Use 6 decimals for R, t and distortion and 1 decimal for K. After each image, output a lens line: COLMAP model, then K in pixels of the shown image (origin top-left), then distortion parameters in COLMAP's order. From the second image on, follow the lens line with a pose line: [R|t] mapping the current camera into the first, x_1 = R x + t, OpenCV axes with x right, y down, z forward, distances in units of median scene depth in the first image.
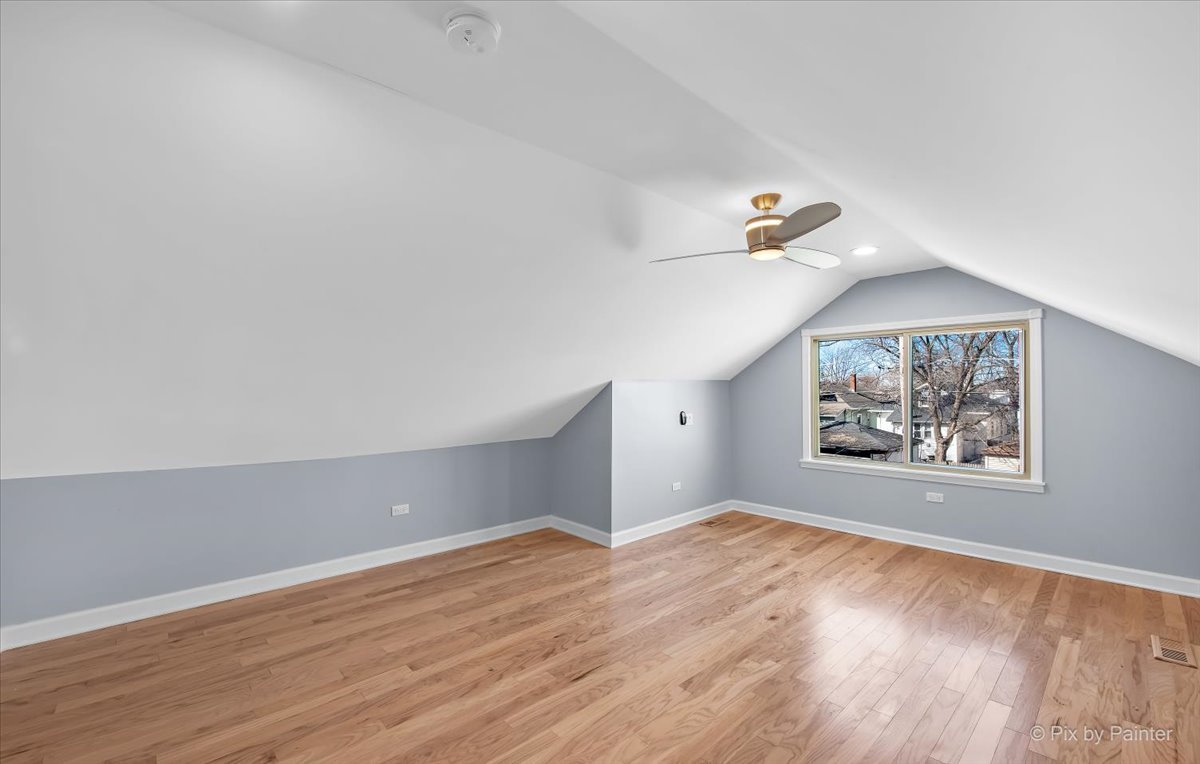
lens RADIAL K [[496.4, 0, 602.0], [0, 496.4, 387.6], [0, 0, 1]] dist [0.009927, -0.000164]
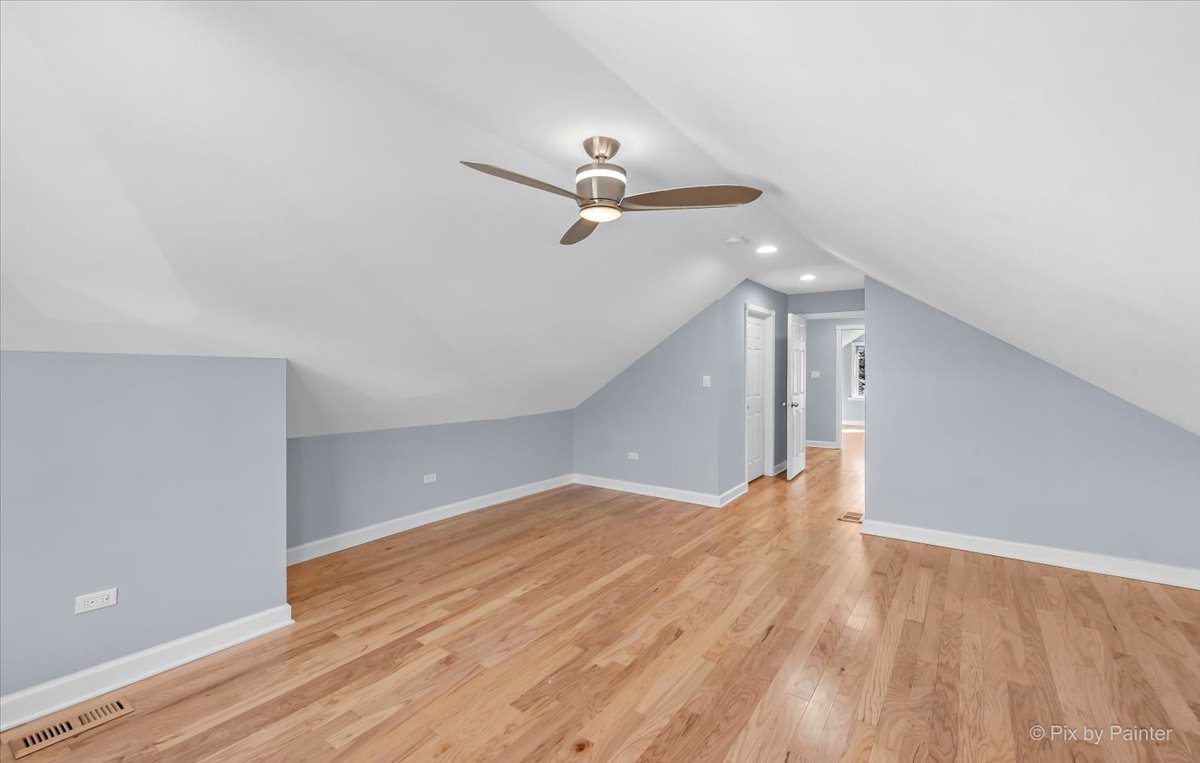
lens RADIAL K [[496.4, 0, 602.0], [0, 496.4, 387.1], [0, 0, 1]] dist [0.009927, -0.000164]
pose [[-0.981054, 0.002490, -0.193717, 0.523322], [-0.002864, 0.999622, 0.027354, -0.001932], [0.193711, 0.027390, -0.980676, 1.924211]]
